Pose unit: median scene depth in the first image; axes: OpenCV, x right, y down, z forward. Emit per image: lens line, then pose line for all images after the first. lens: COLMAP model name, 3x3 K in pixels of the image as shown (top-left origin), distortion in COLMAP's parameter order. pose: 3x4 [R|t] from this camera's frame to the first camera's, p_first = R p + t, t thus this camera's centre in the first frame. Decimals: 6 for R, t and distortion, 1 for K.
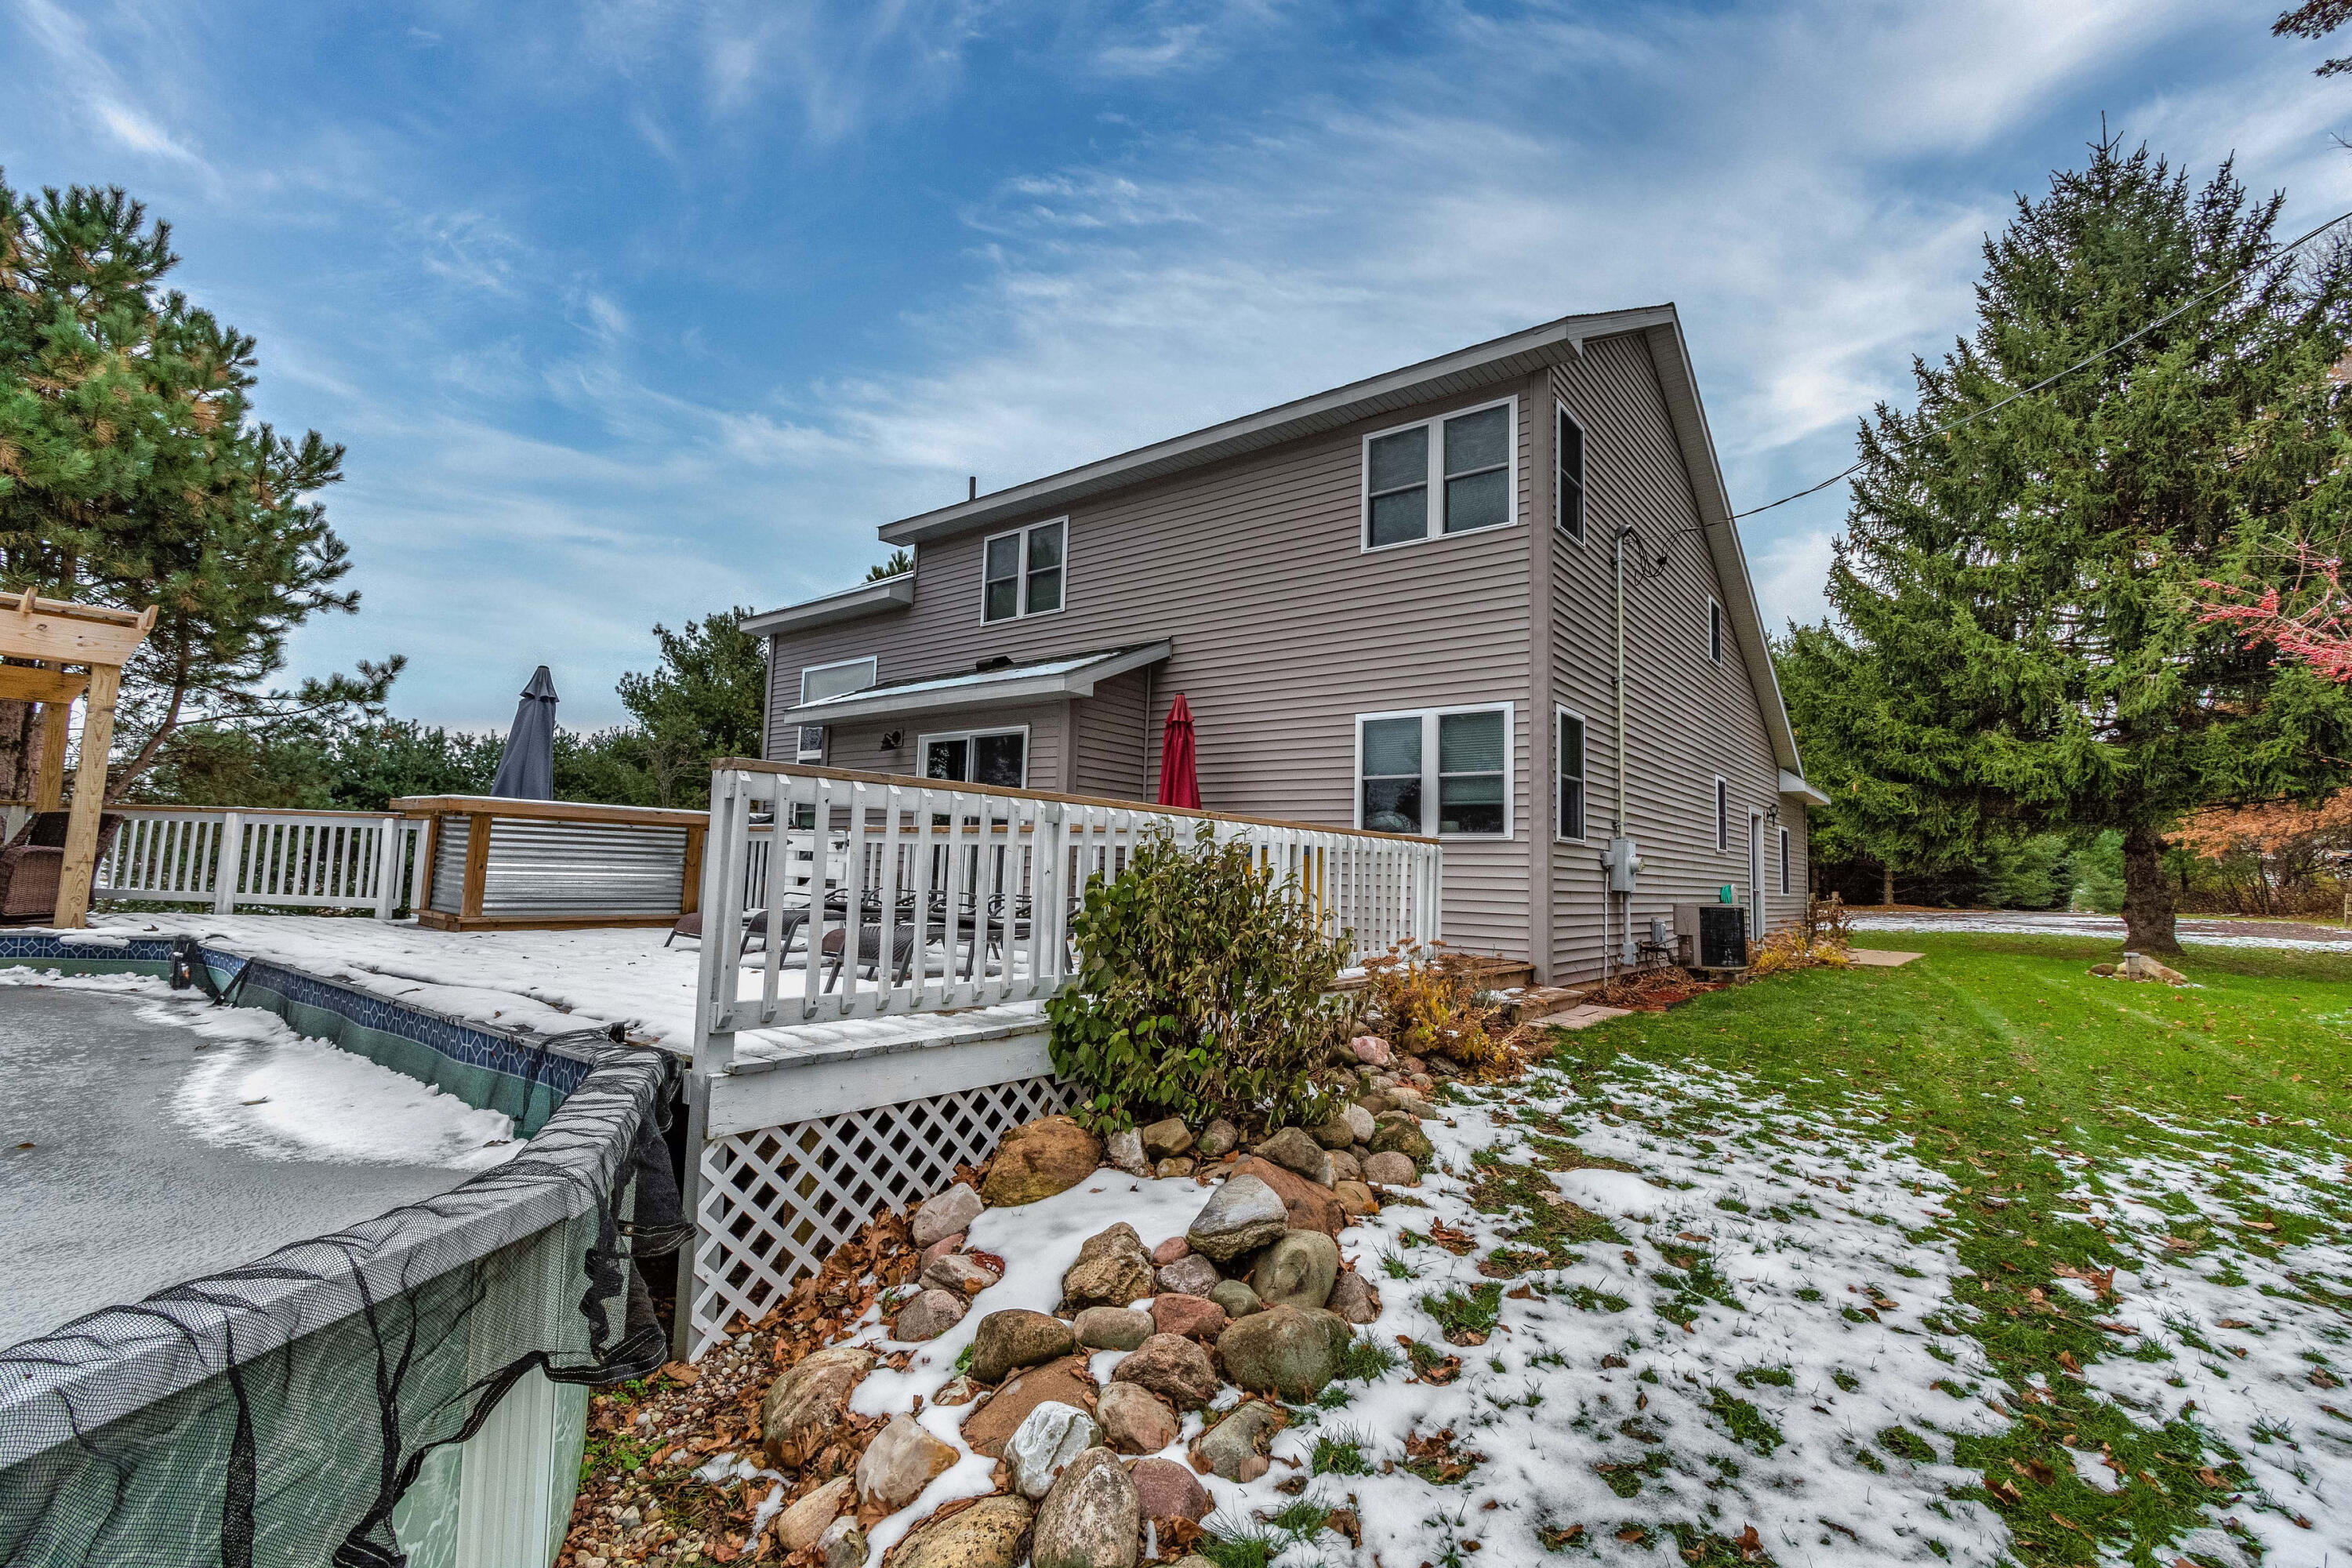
lens RADIAL K [[1034.8, 0, 1176.0], [0, 1034.8, 784.0], [0, 0, 1]] dist [0.000068, -0.000825]
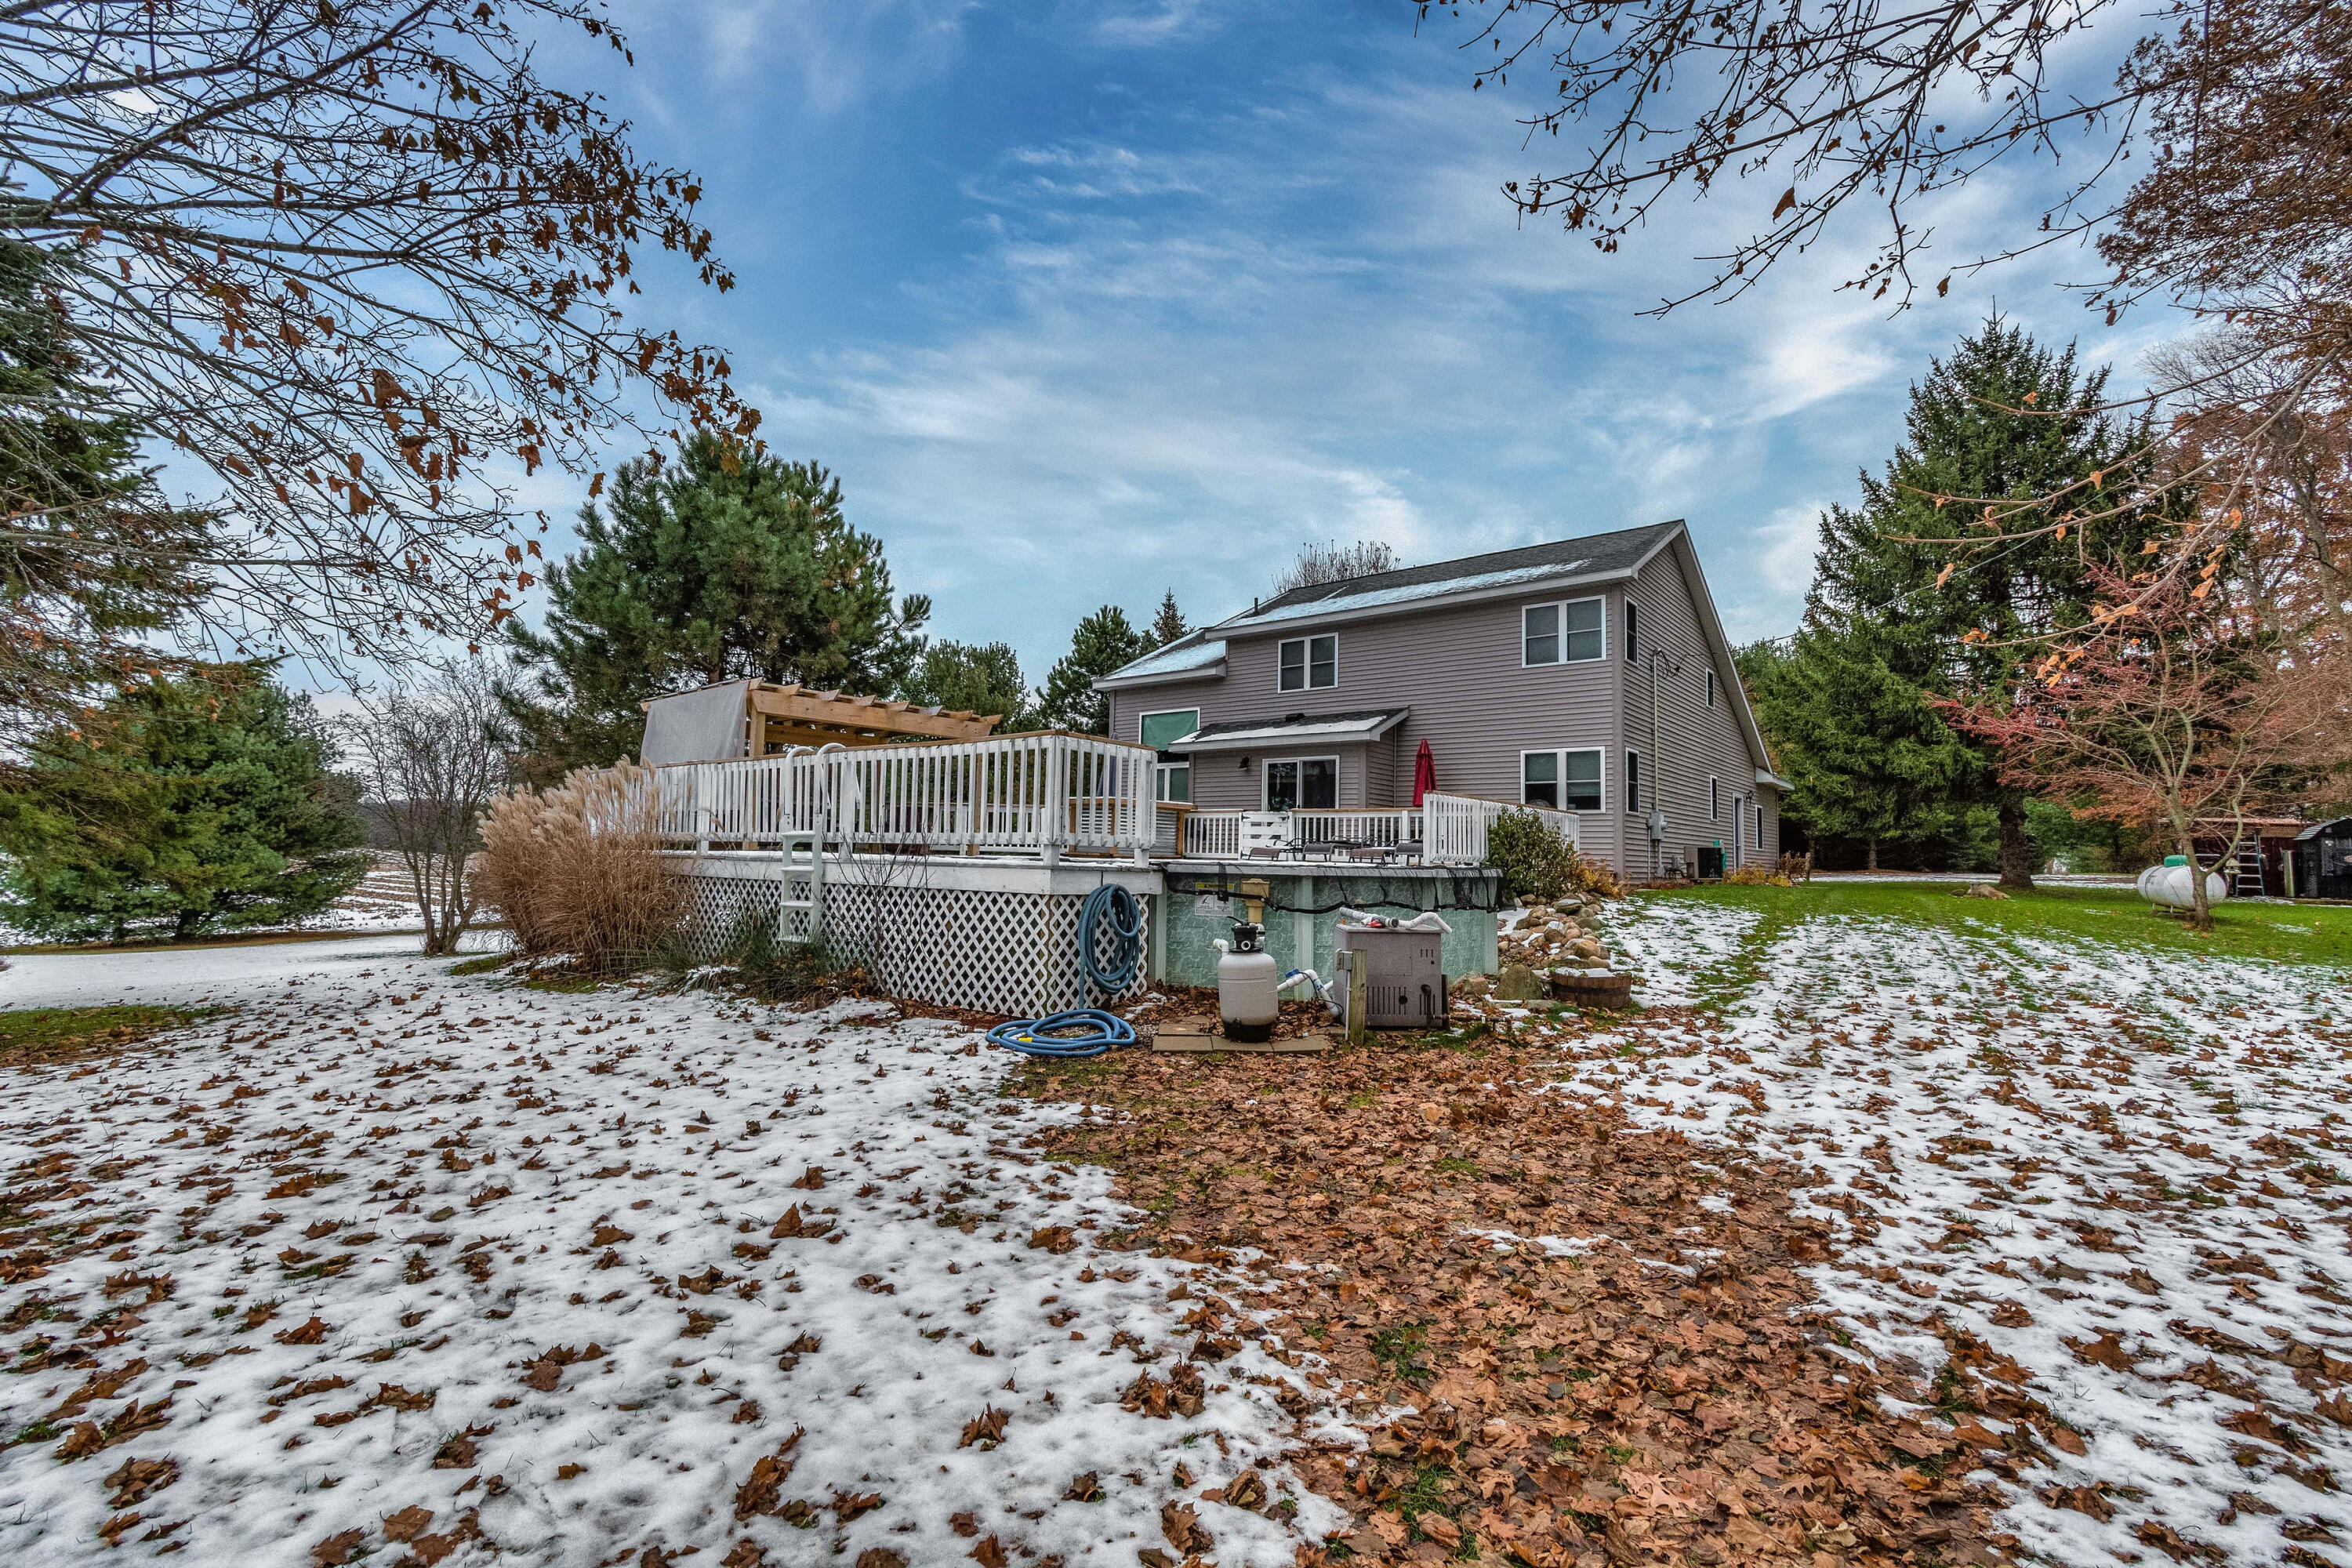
lens RADIAL K [[1034.8, 0, 1176.0], [0, 1034.8, 784.0], [0, 0, 1]] dist [0.000068, -0.000825]
pose [[0.999826, -0.009800, -0.015848, -0.359994], [0.010044, 0.999832, 0.015361, -0.032292], [0.015695, -0.015517, 0.999756, -0.780708]]
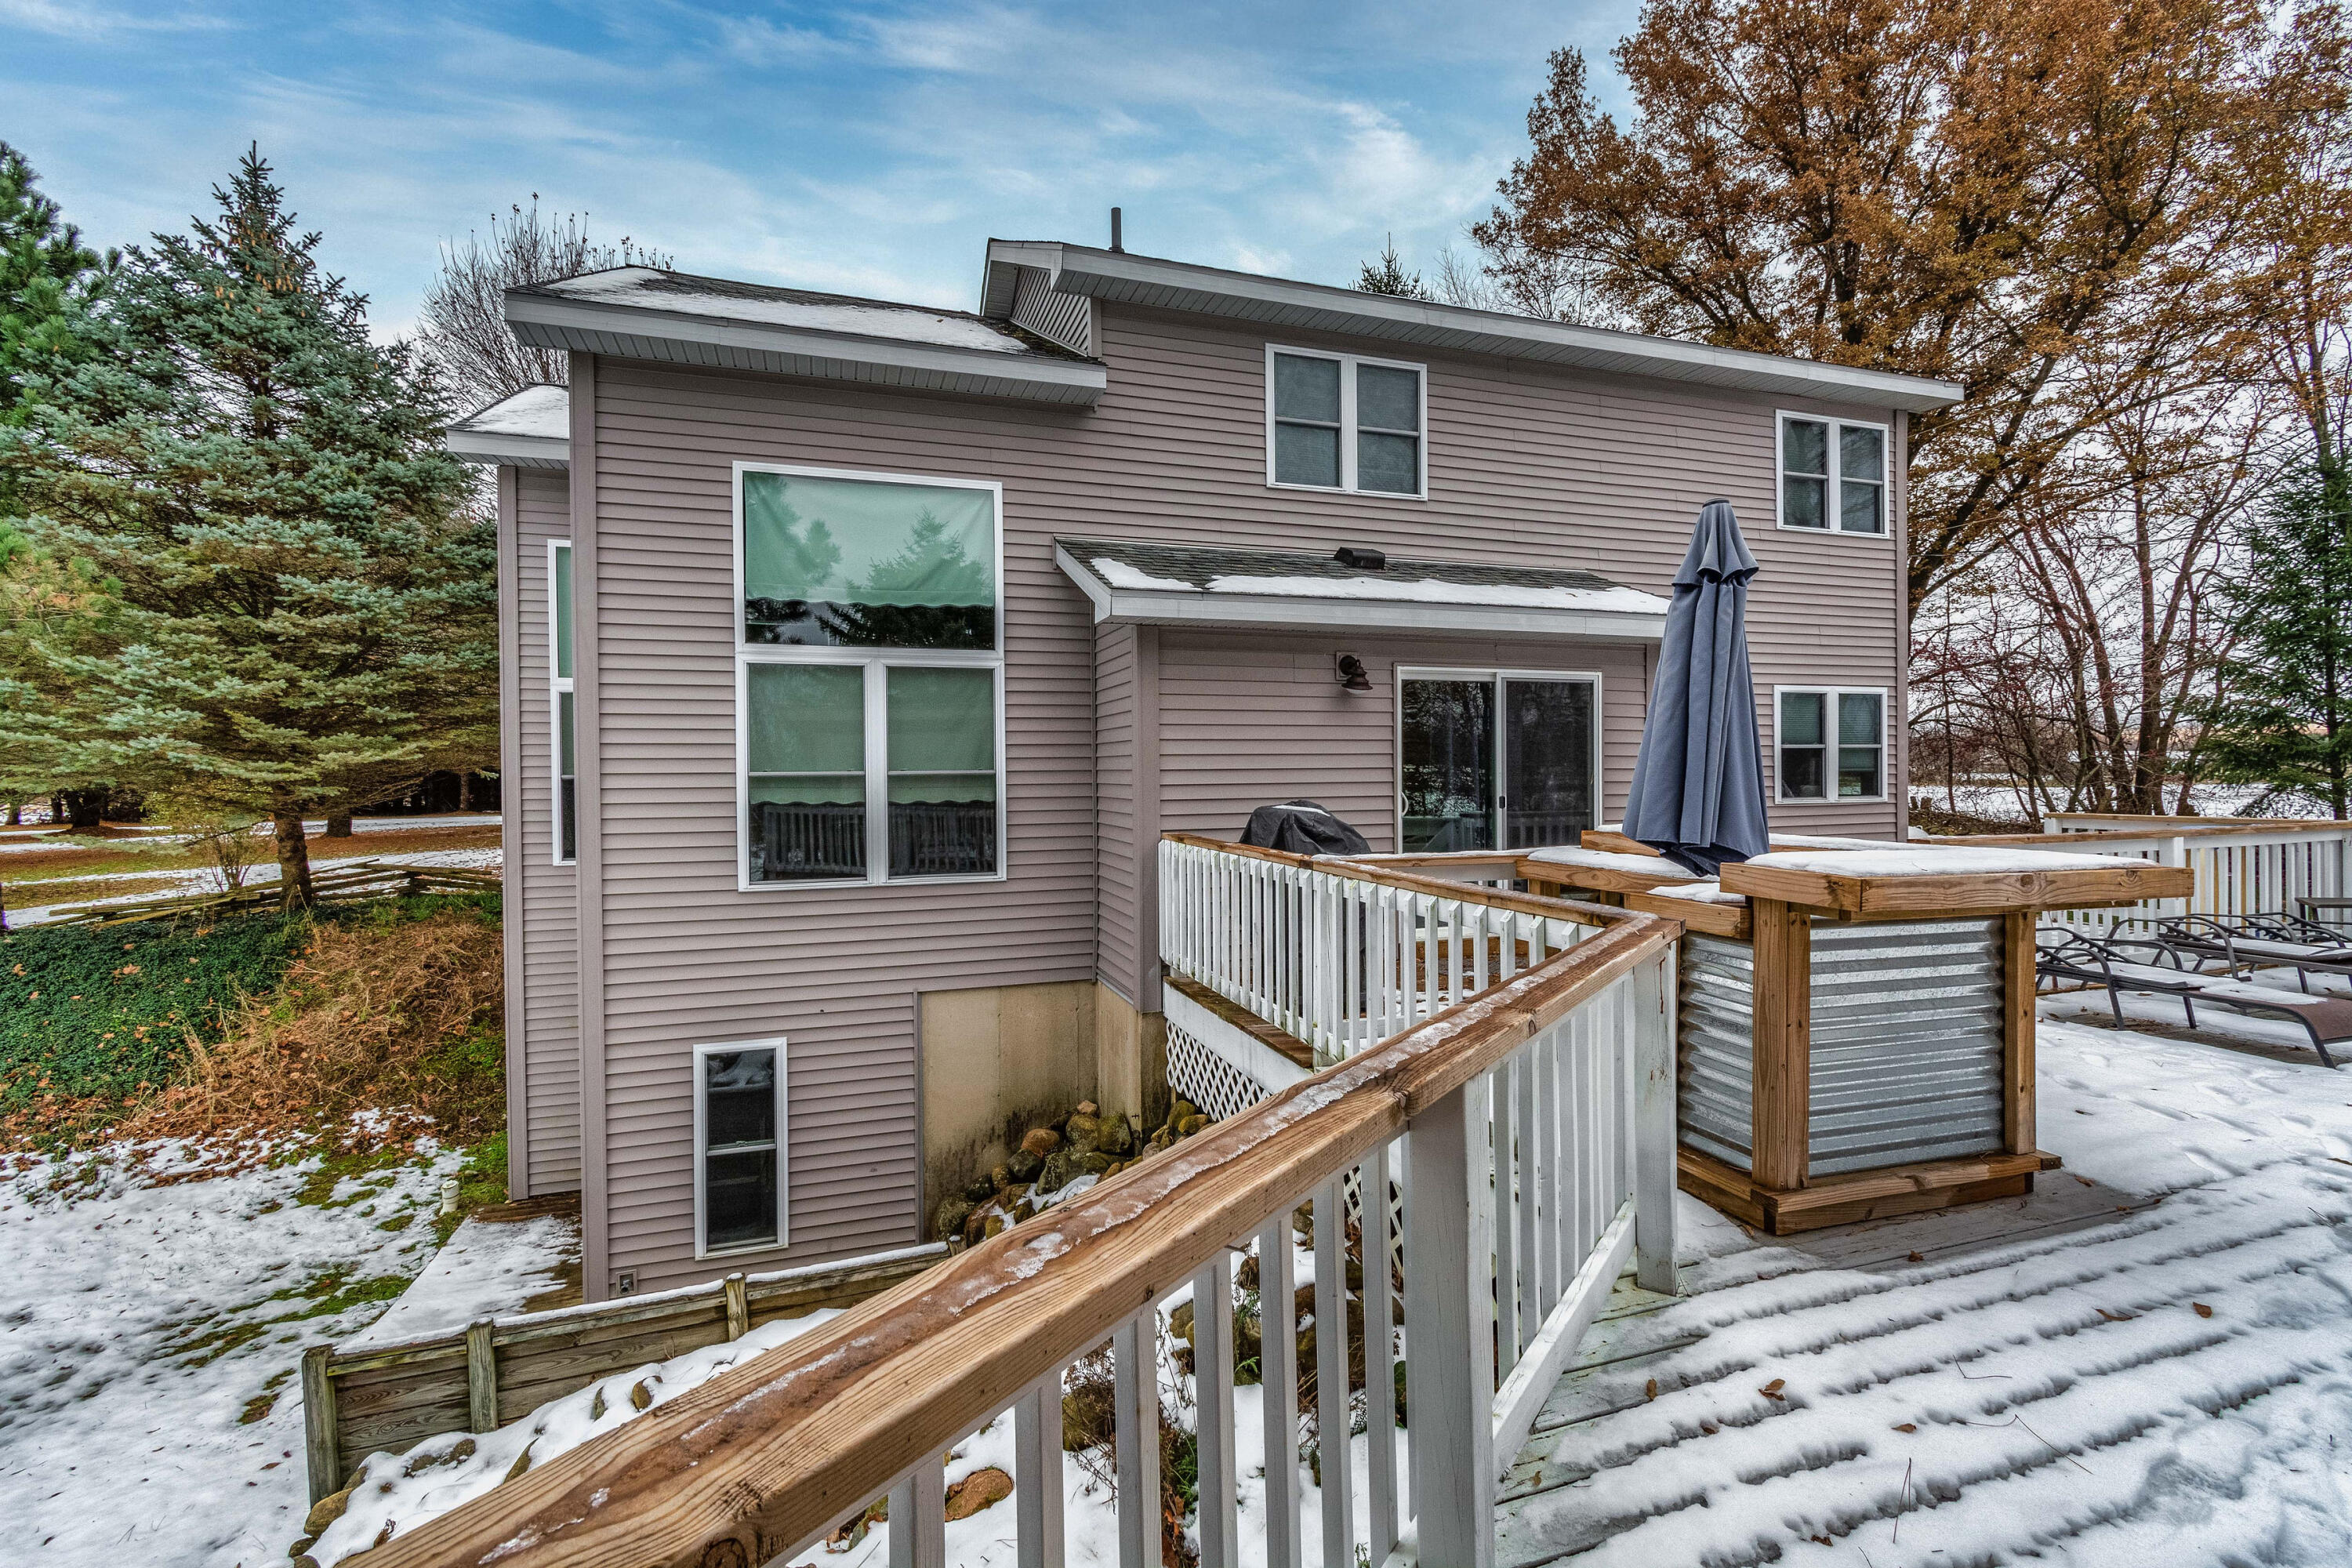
lens RADIAL K [[1034.8, 0, 1176.0], [0, 1034.8, 784.0], [0, 0, 1]] dist [0.000068, -0.000825]
pose [[0.483313, -0.029941, 0.874935, -0.814568], [-0.014043, 0.999021, 0.041945, -0.002348], [-0.875335, -0.032559, 0.482420, 0.795596]]
